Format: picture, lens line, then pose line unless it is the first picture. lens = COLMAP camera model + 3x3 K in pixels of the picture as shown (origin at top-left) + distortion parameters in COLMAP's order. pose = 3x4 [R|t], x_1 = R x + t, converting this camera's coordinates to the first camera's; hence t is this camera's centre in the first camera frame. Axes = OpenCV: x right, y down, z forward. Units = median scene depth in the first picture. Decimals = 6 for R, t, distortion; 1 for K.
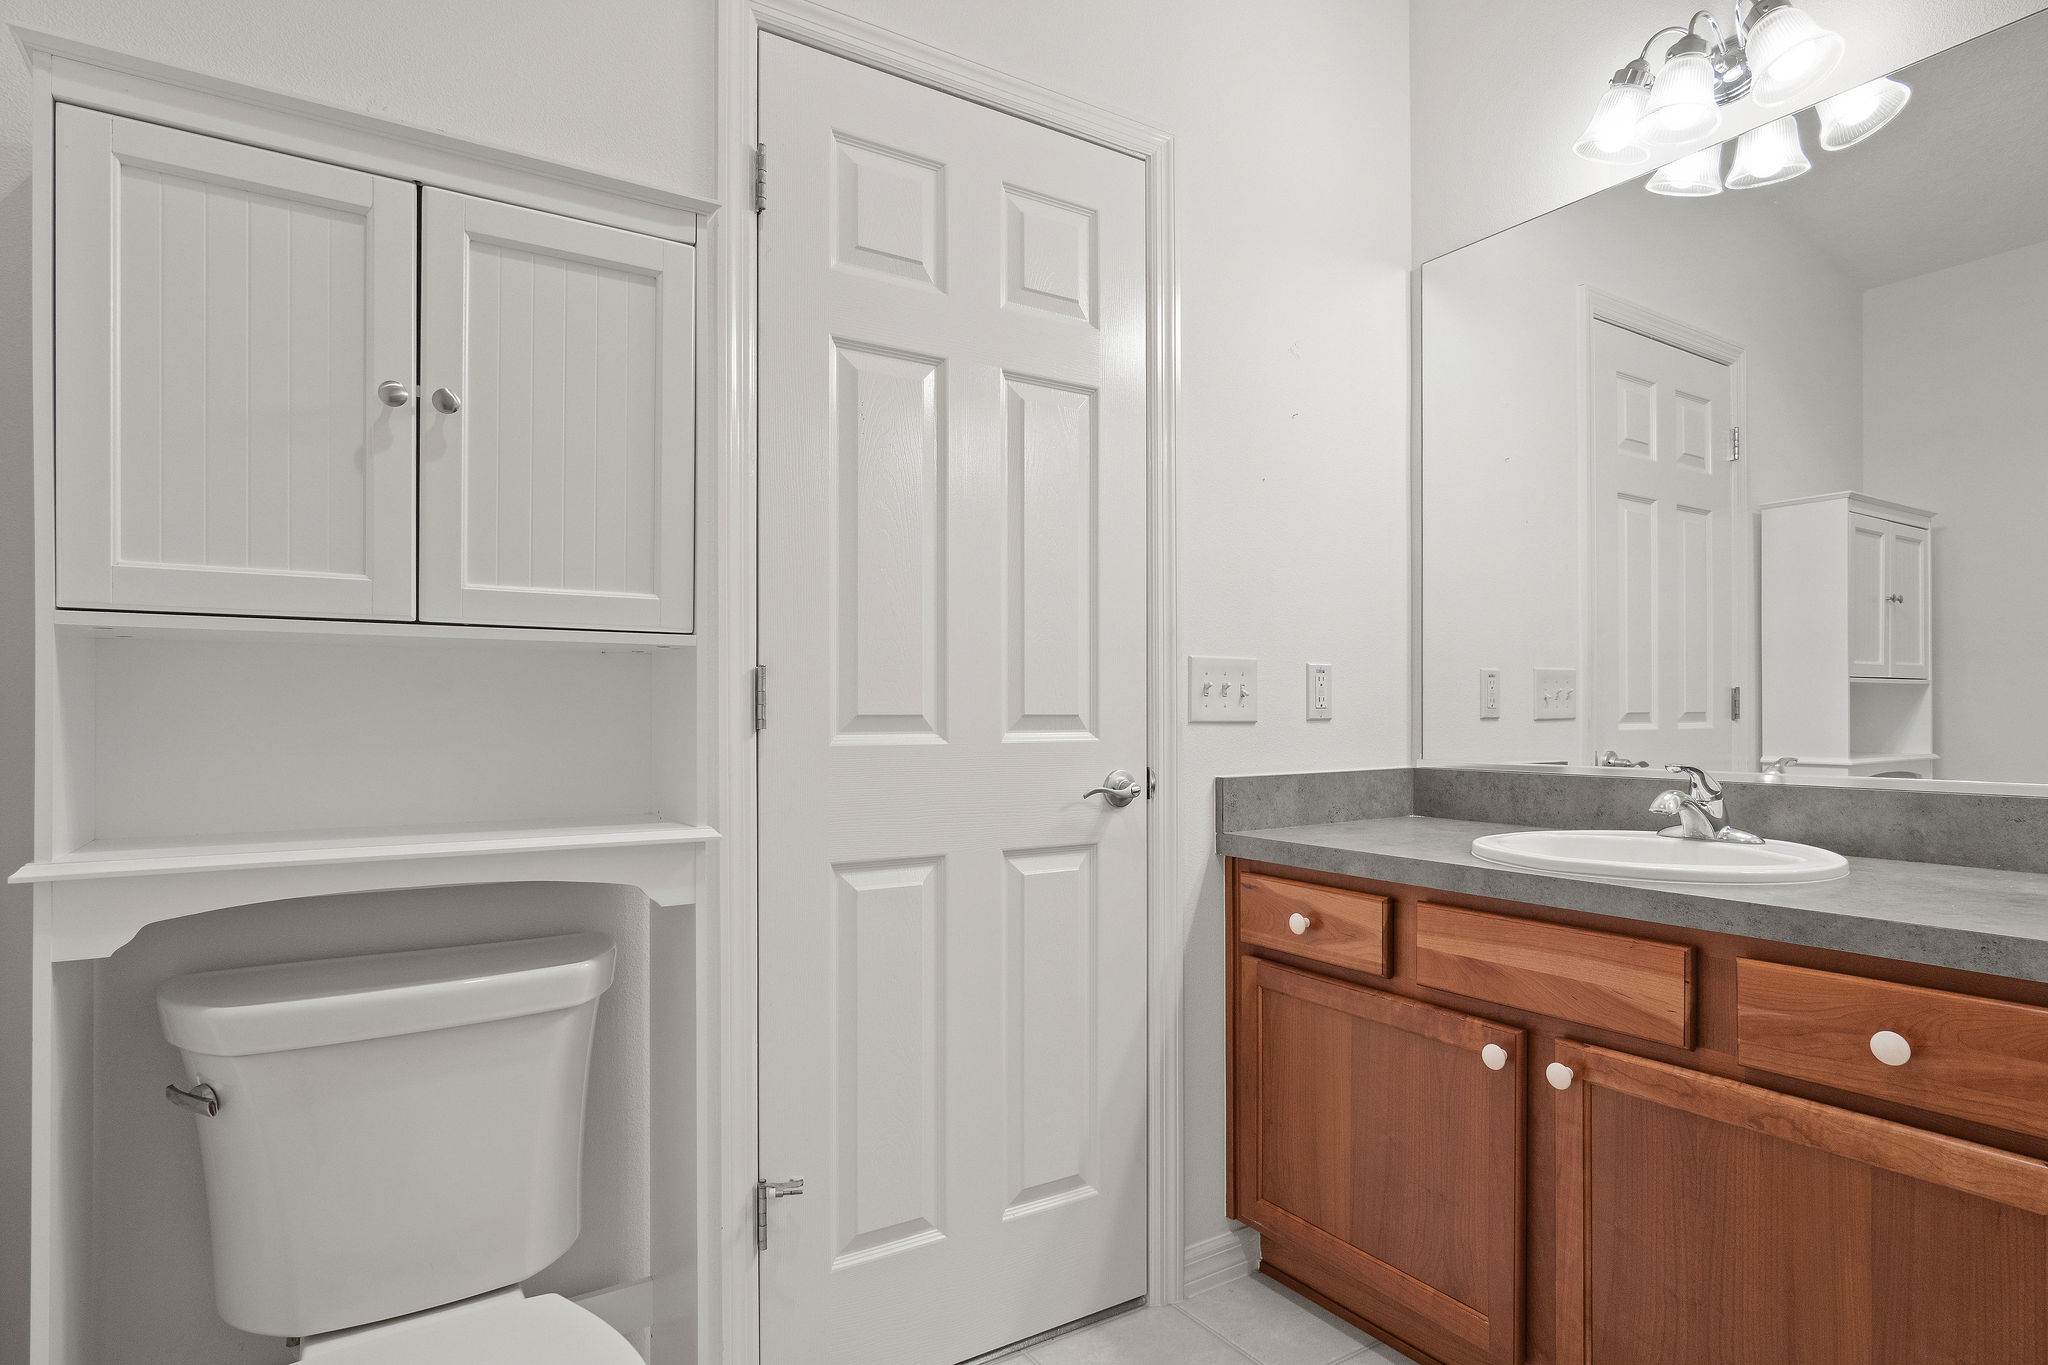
lens RADIAL K [[1109.3, 0, 1022.4], [0, 1109.3, 697.2], [0, 0, 1]] dist [-0.011380, 0.001780]
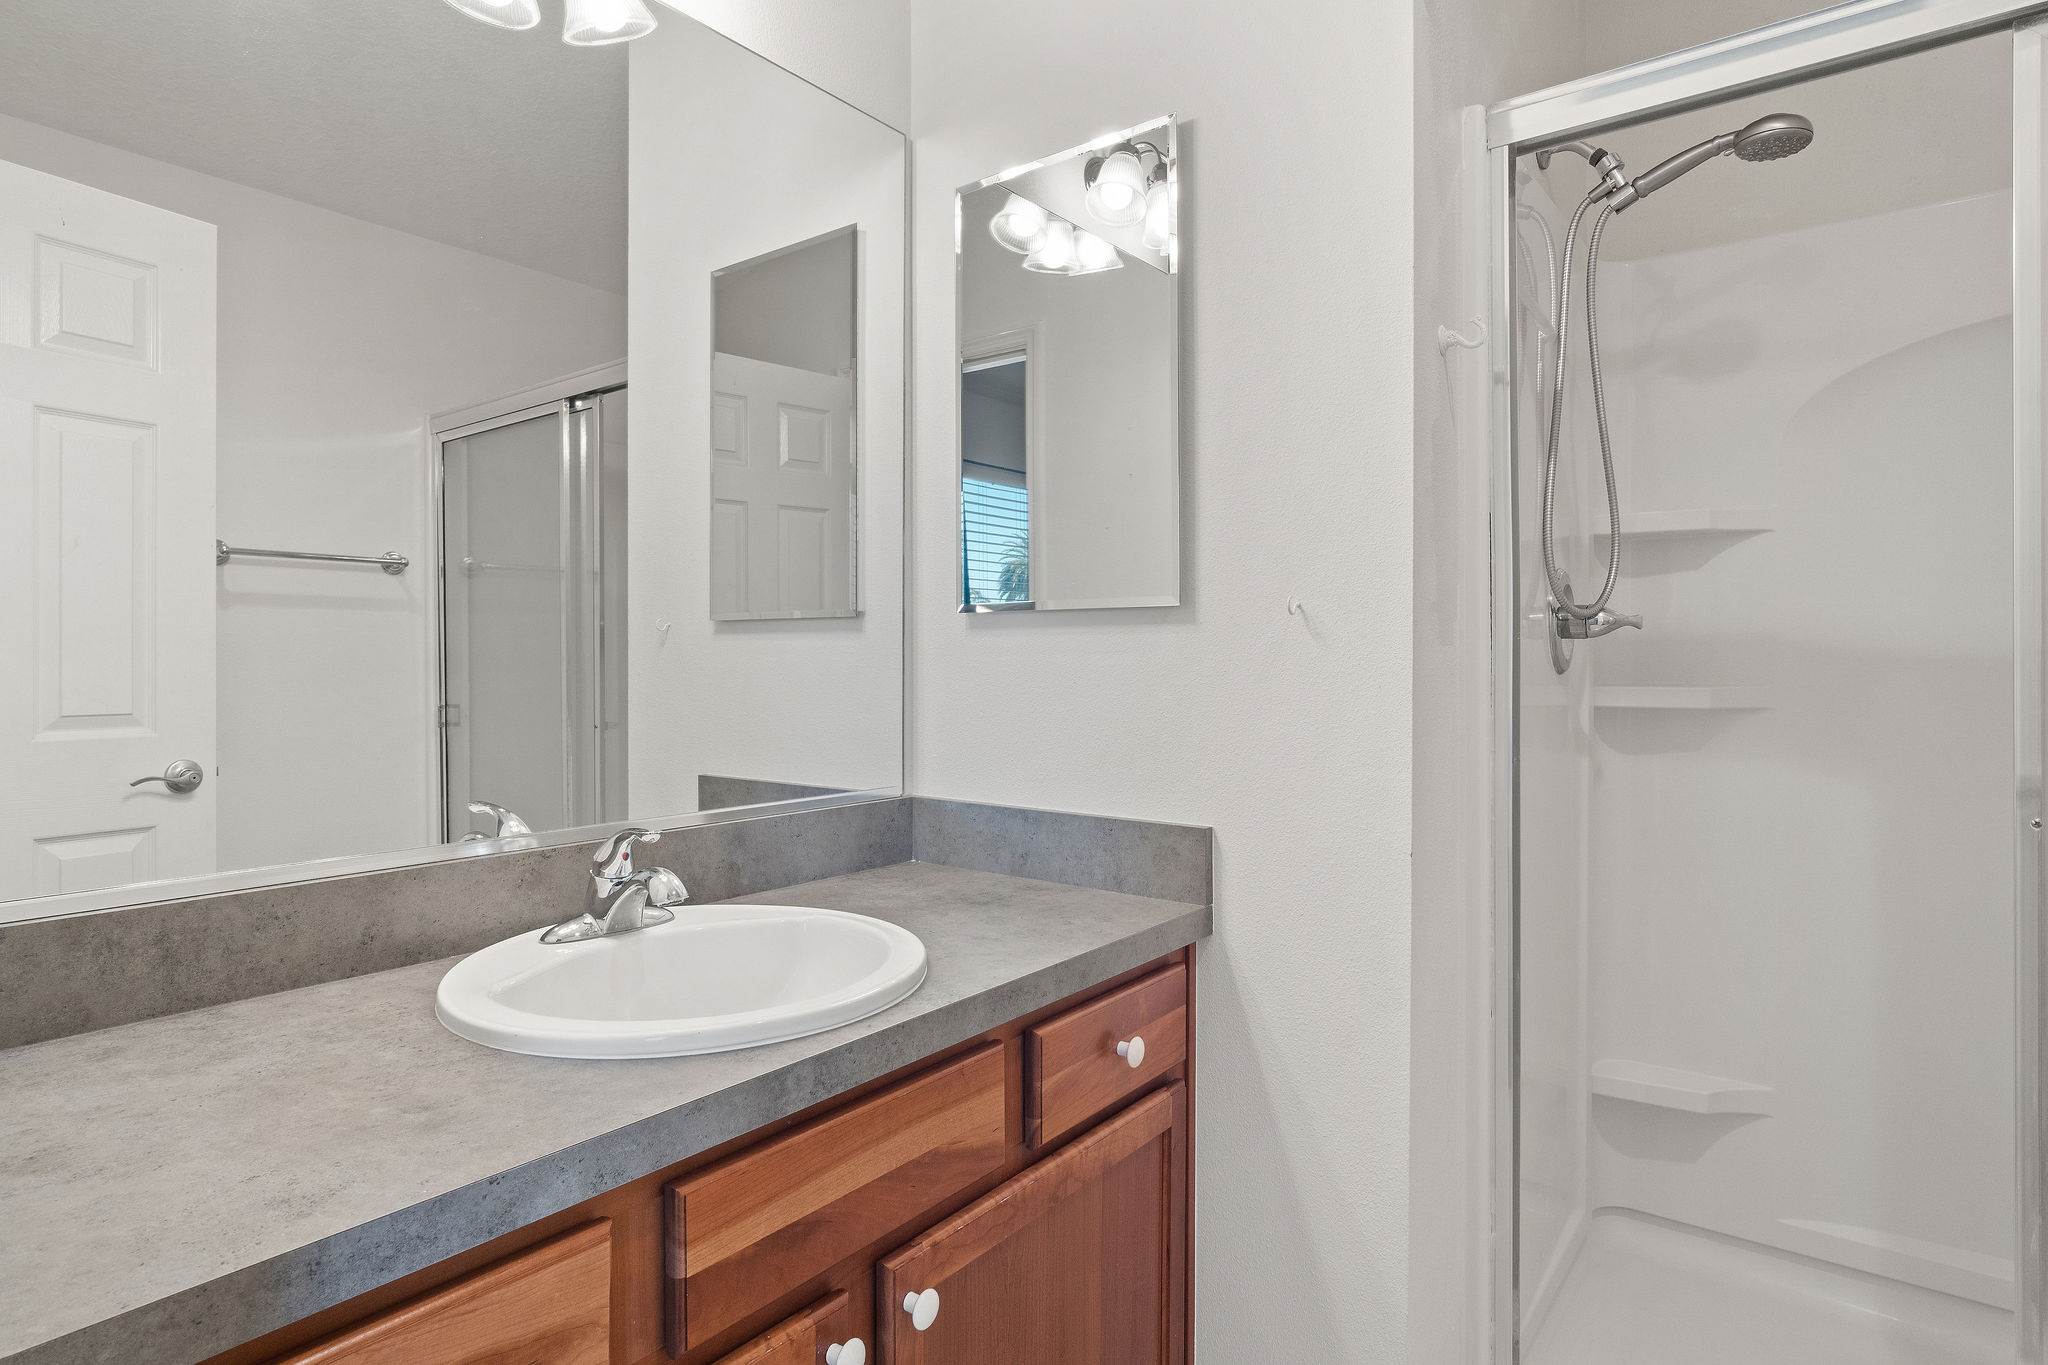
lens RADIAL K [[1109.3, 0, 1033.0], [0, 1109.3, 673.2], [0, 0, 1]] dist [-0.011380, 0.001780]
pose [[-0.348434, -0.008979, 0.937290, -0.169887], [-0.013467, 0.999899, 0.004572, -0.051269], [-0.937236, -0.011029, -0.348520, 1.159752]]
